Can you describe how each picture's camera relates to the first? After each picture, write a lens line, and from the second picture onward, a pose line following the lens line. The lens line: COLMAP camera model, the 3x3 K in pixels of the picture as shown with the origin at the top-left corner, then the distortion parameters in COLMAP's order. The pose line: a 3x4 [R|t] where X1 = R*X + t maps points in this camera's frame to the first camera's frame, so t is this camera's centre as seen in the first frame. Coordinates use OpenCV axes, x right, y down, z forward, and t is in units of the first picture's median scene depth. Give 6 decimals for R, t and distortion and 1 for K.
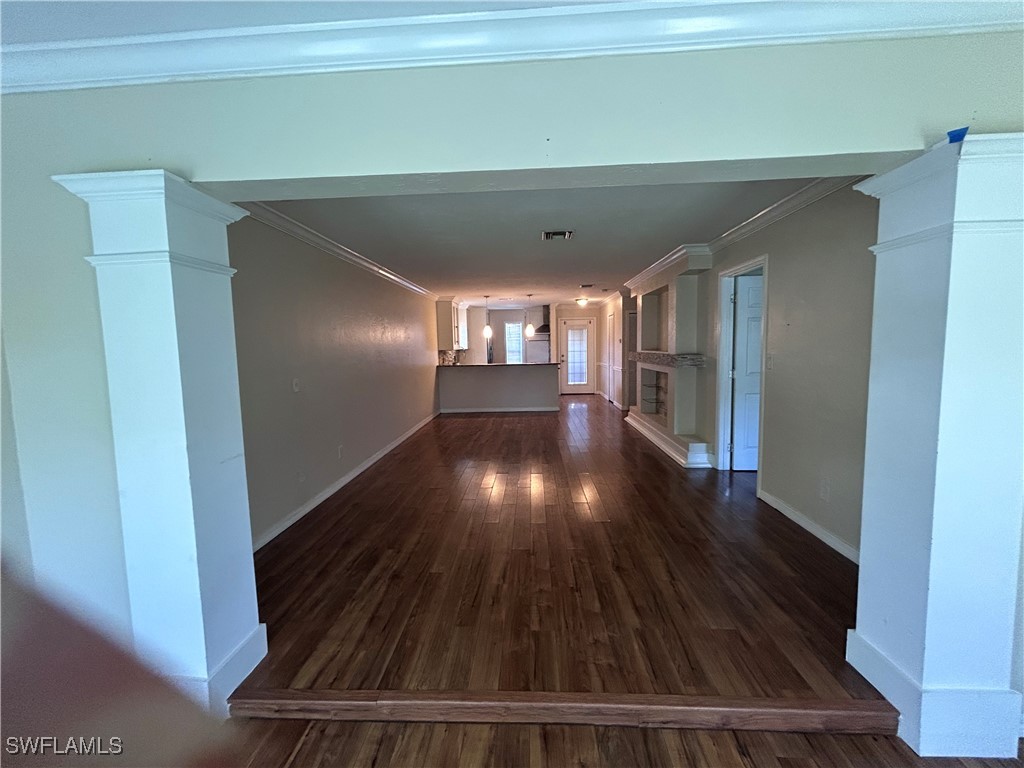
lens RADIAL K [[411.1, 0, 512.0], [0, 411.1, 384.0], [0, 0, 1]] dist [-0.002244, -0.000107]
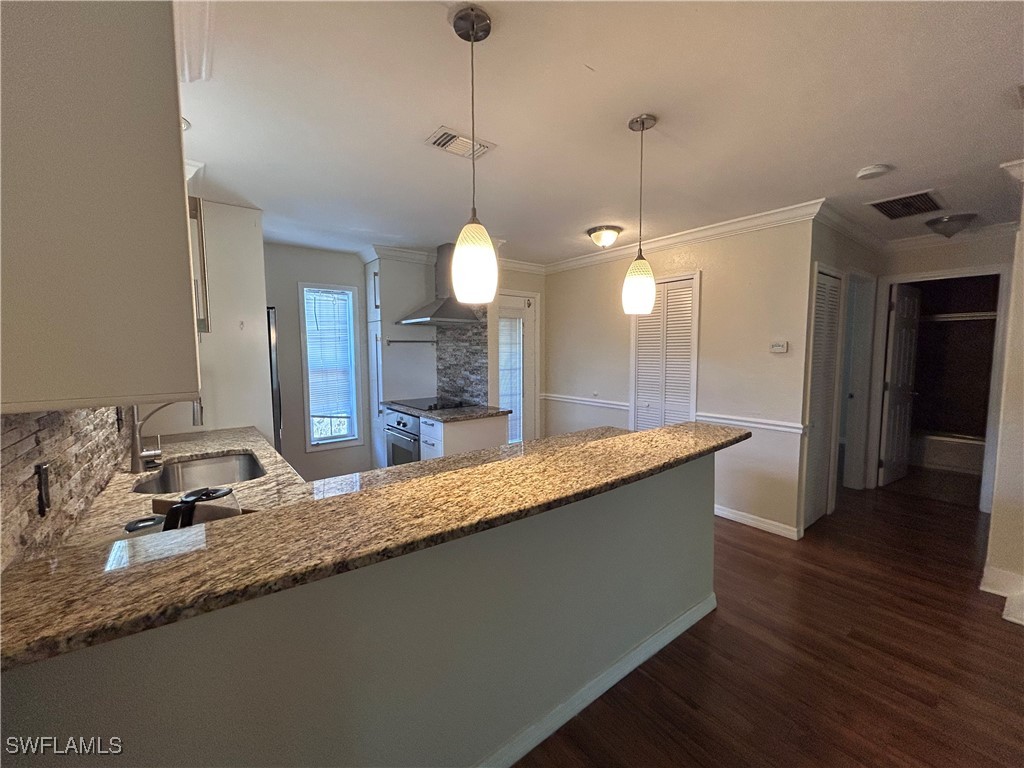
lens RADIAL K [[411.1, 0, 512.0], [0, 411.1, 384.0], [0, 0, 1]] dist [-0.002244, -0.000107]
pose [[0.754831, -0.041426, 0.654610, -0.149021], [0.051689, 0.998657, 0.003596, -0.084108], [-0.653880, 0.031122, 0.755958, 0.864555]]
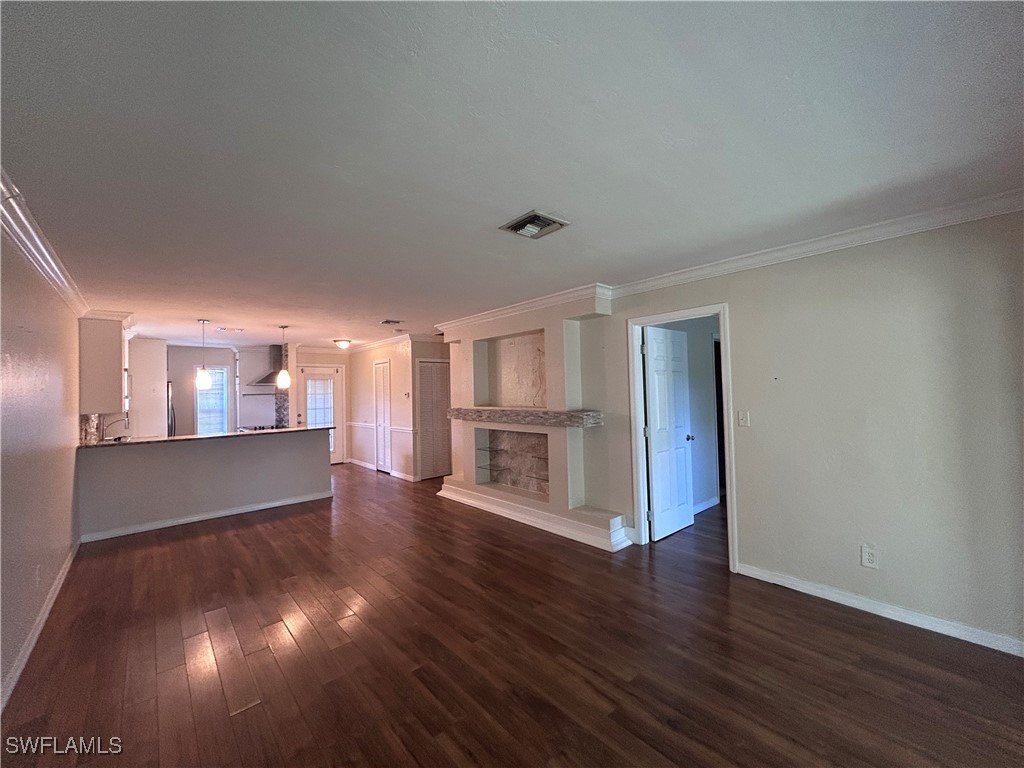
lens RADIAL K [[414.6, 0, 510.0], [0, 414.6, 376.8], [0, 0, 1]] dist [-0.001225, -0.000163]
pose [[0.717208, 0.024178, 0.696440, -0.156021], [0.076822, 0.990563, -0.113502, -0.031511], [-0.692612, 0.134906, 0.708582, 0.276092]]
